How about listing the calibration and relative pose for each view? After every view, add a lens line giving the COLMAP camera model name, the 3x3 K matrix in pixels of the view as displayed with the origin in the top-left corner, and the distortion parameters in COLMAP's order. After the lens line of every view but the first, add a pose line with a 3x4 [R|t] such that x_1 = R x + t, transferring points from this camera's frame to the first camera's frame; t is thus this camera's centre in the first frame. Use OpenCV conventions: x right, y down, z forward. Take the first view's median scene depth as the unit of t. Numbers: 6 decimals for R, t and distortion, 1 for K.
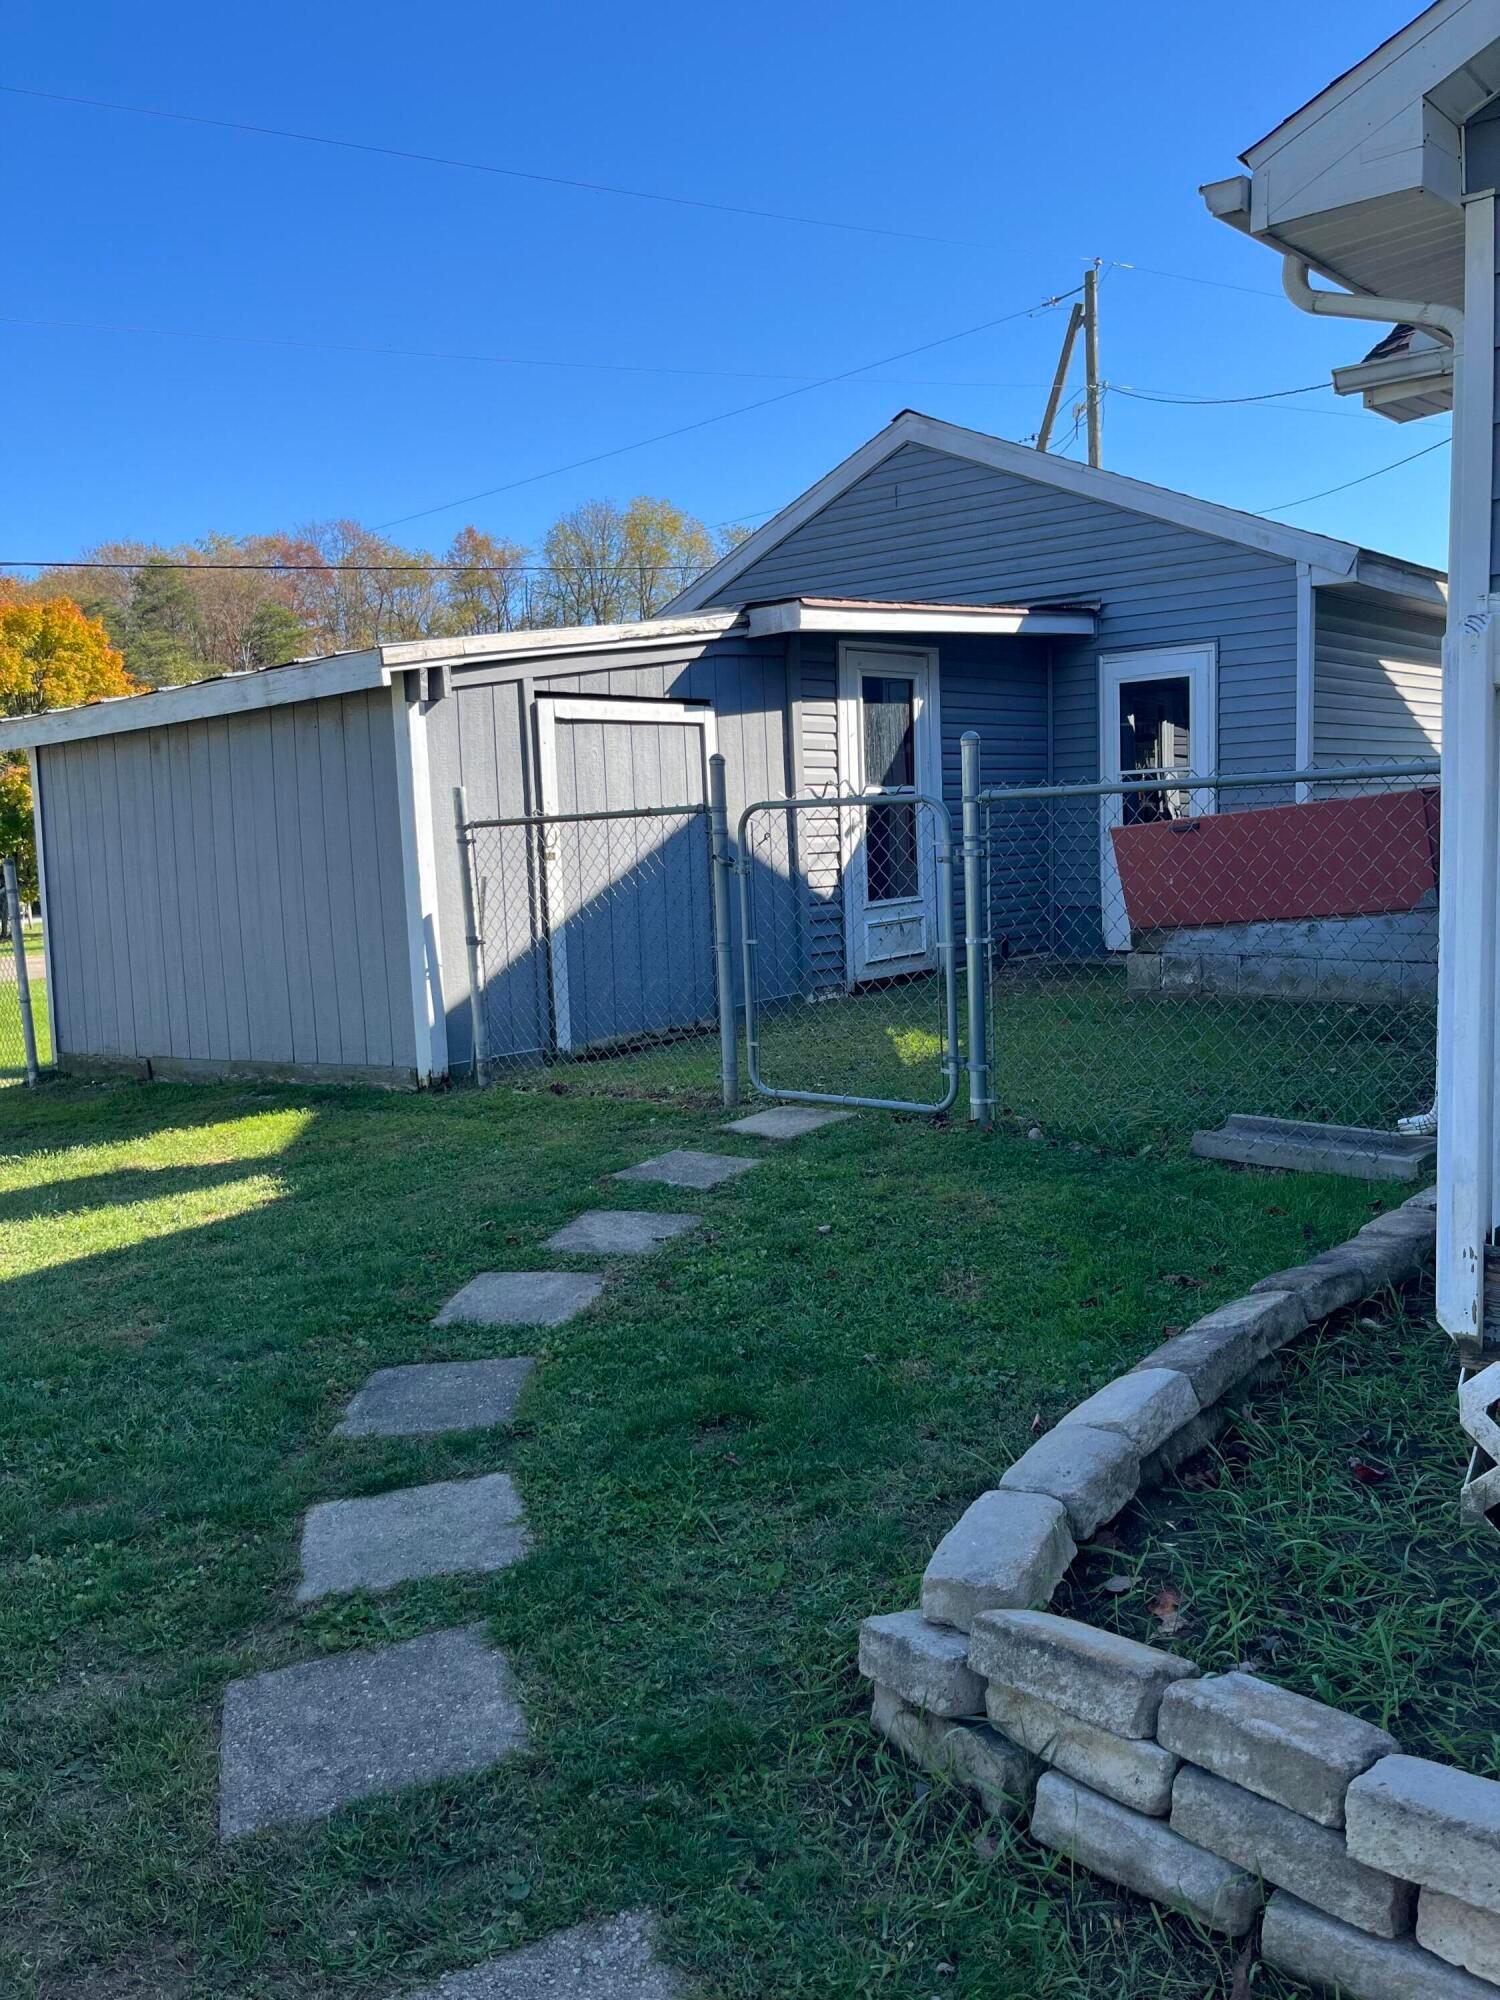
lens RADIAL K [[1526.1, 0, 750.0], [0, 1526.1, 1000.0], [0, 0, 1]] dist [-0.002556, 0.000269]
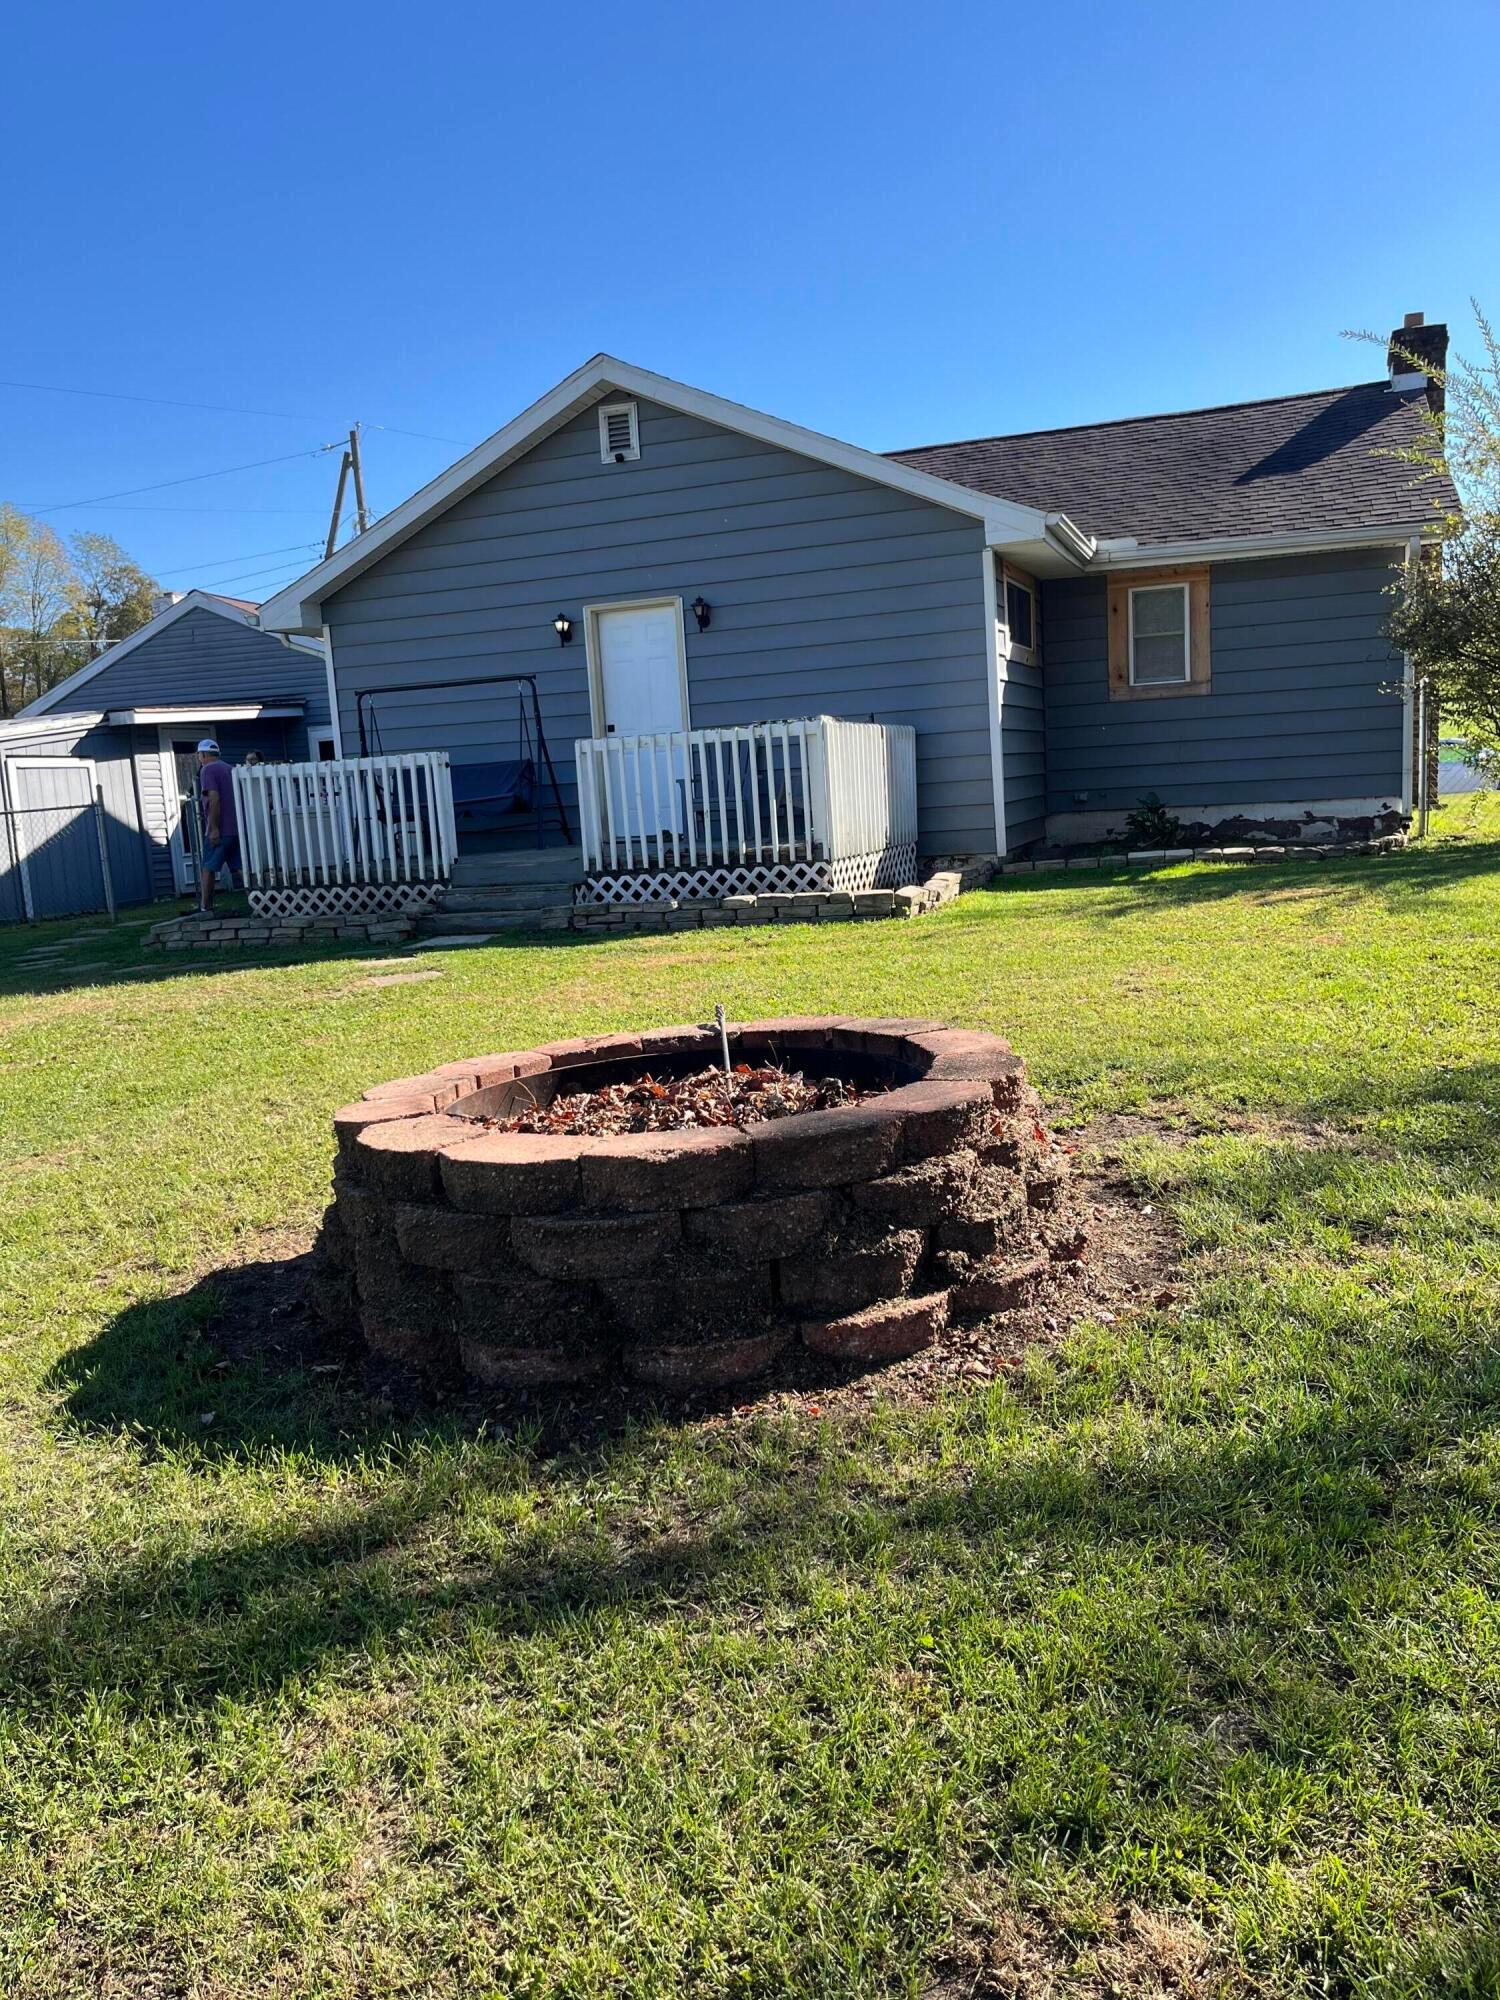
lens RADIAL K [[1526.3, 0, 750.0], [0, 1526.3, 1000.0], [0, 0, 1]] dist [0.065173, 0.002166]
pose [[0.928317, -0.057210, 0.367362, 0.014407], [0.058025, 0.998276, 0.008835, 0.178286], [-0.367234, 0.013114, 0.930036, -1.330320]]
